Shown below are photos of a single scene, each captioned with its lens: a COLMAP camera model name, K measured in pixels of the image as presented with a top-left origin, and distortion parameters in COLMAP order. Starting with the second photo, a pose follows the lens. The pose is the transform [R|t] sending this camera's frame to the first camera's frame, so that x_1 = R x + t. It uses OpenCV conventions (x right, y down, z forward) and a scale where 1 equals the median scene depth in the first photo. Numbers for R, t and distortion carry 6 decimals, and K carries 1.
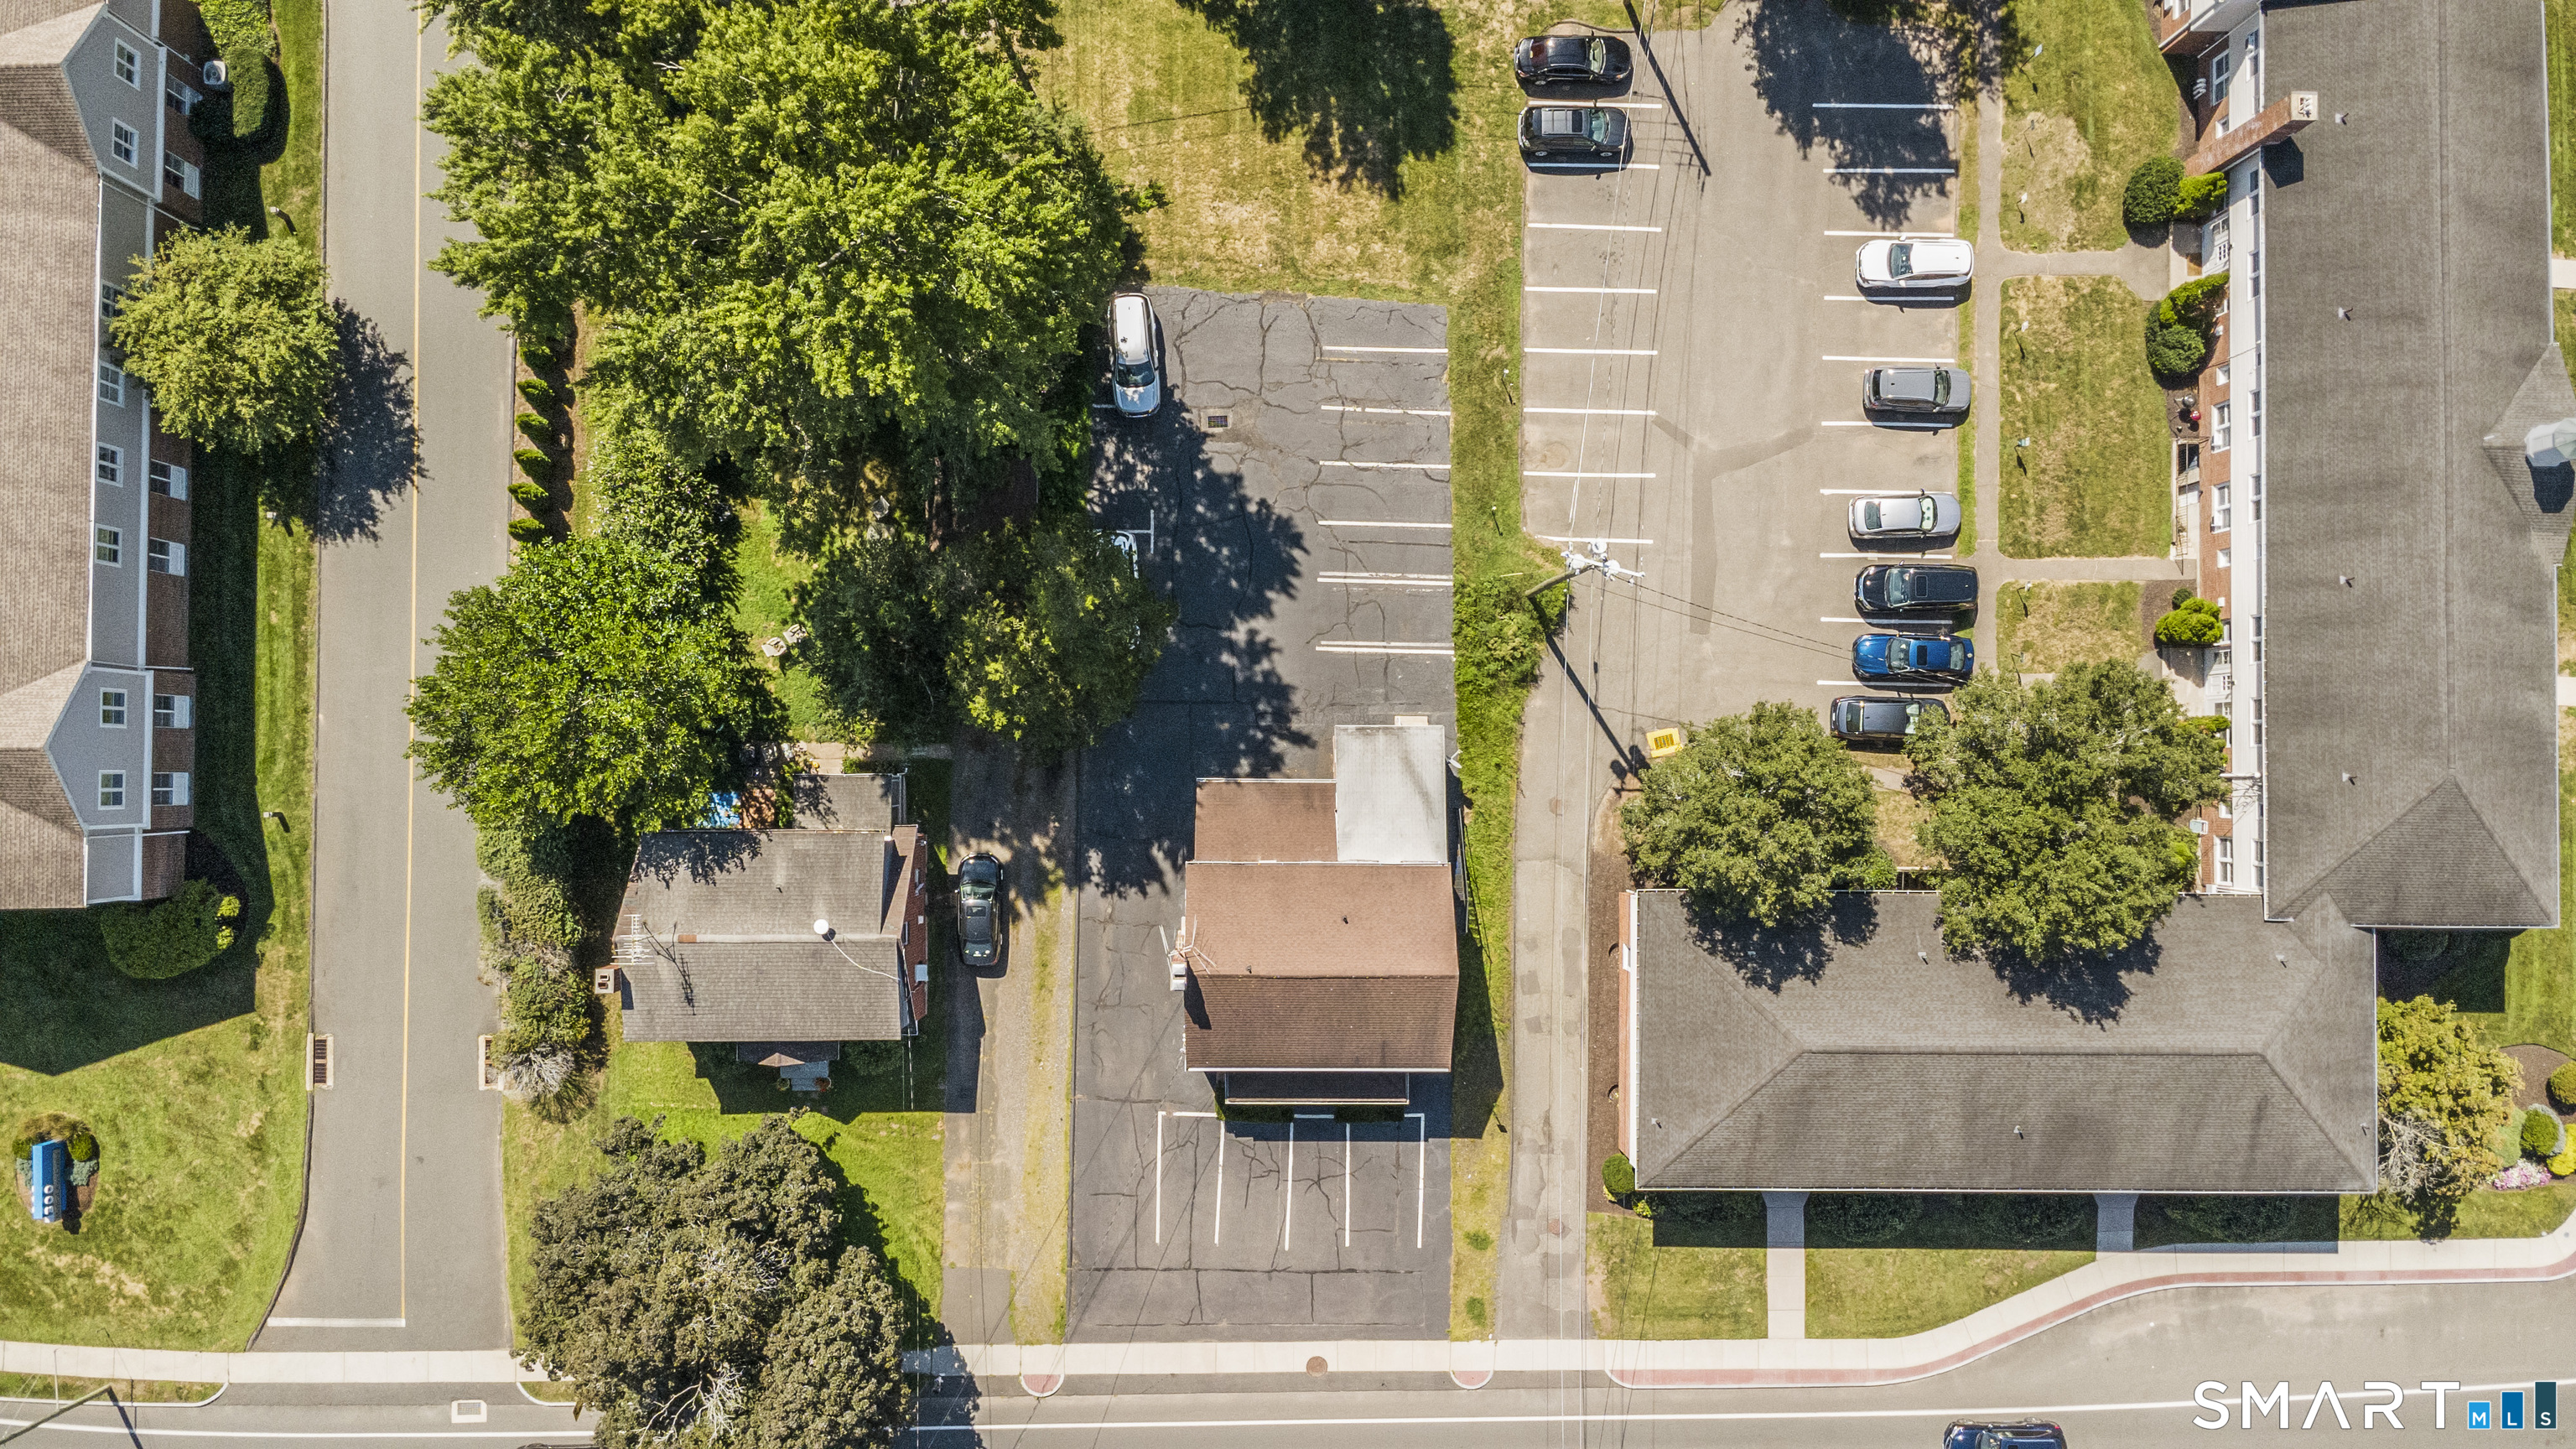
lens RADIAL K [[1805.0, 0, 1283.2], [0, 1805.0, 737.7], [0, 0, 1]] dist [0.040469, -0.054041]
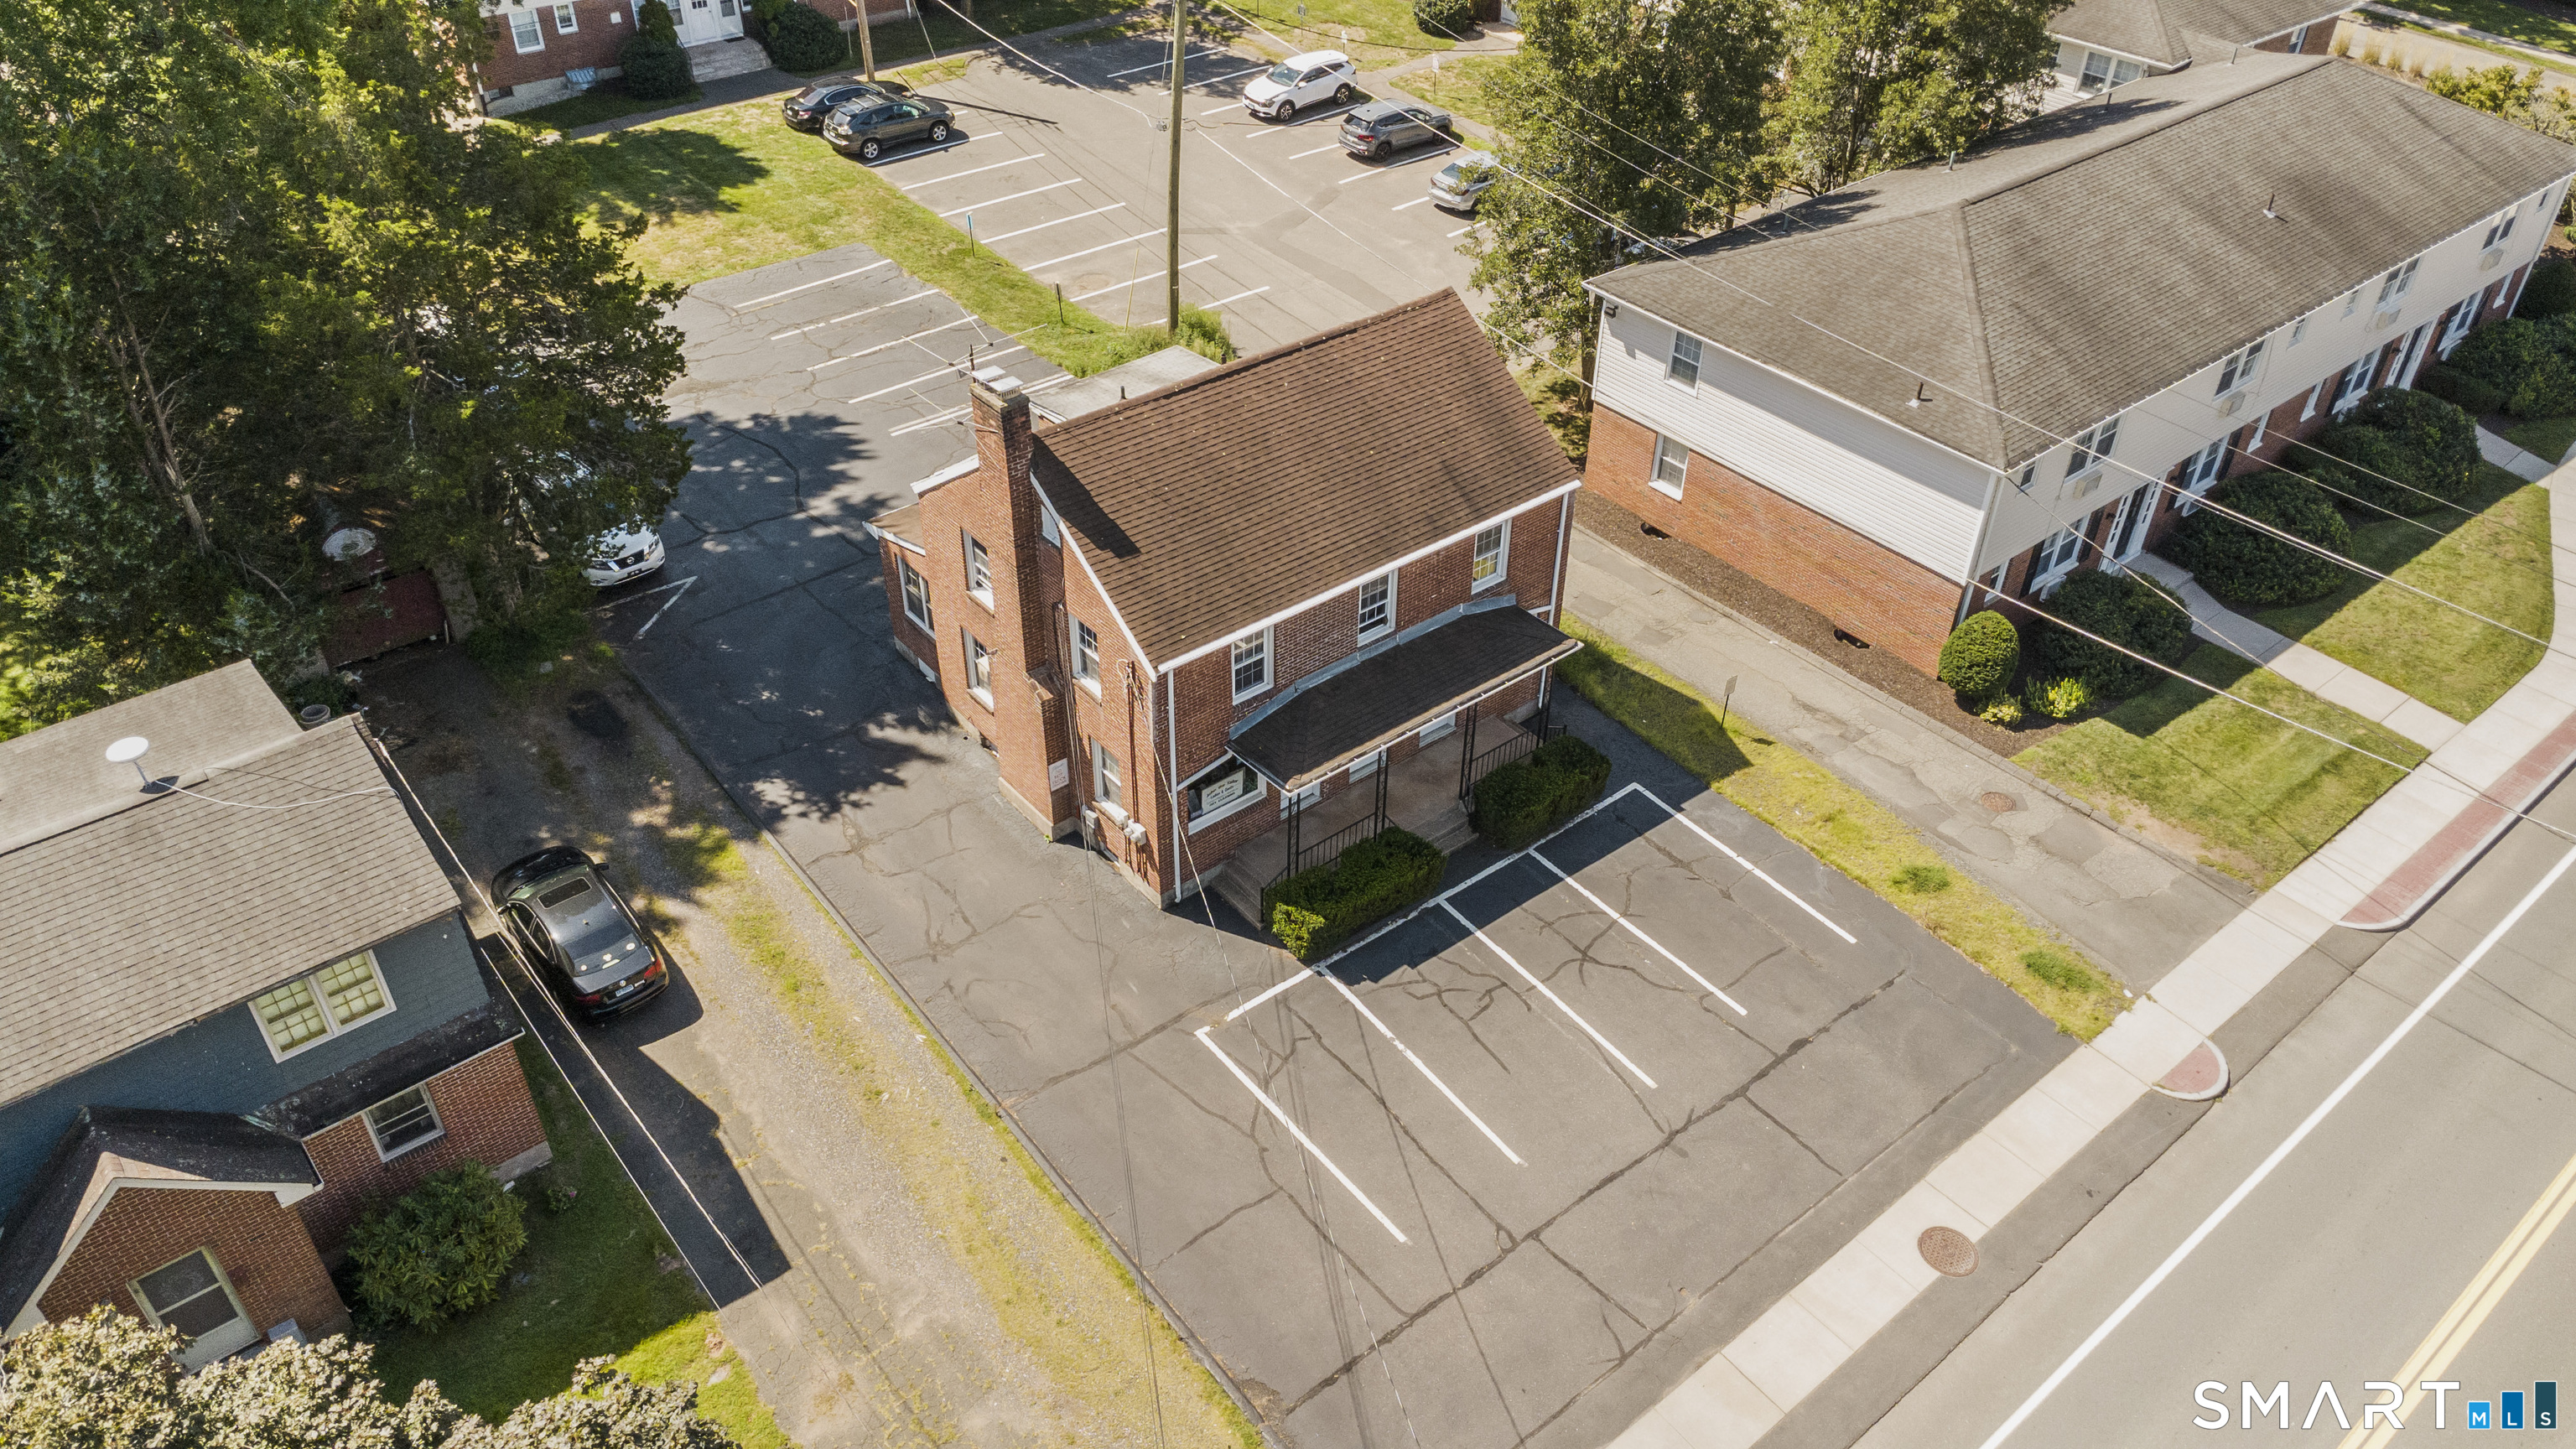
lens RADIAL K [[1805.0, 0, 1283.2], [0, 1805.0, 737.7], [0, 0, 1]] dist [0.040469, -0.054041]
pose [[0.775103, -0.399328, 0.489645, -0.228386], [0.631835, 0.490579, -0.600097, 0.433146], [-0.000574, 0.774512, 0.632559, 0.681425]]
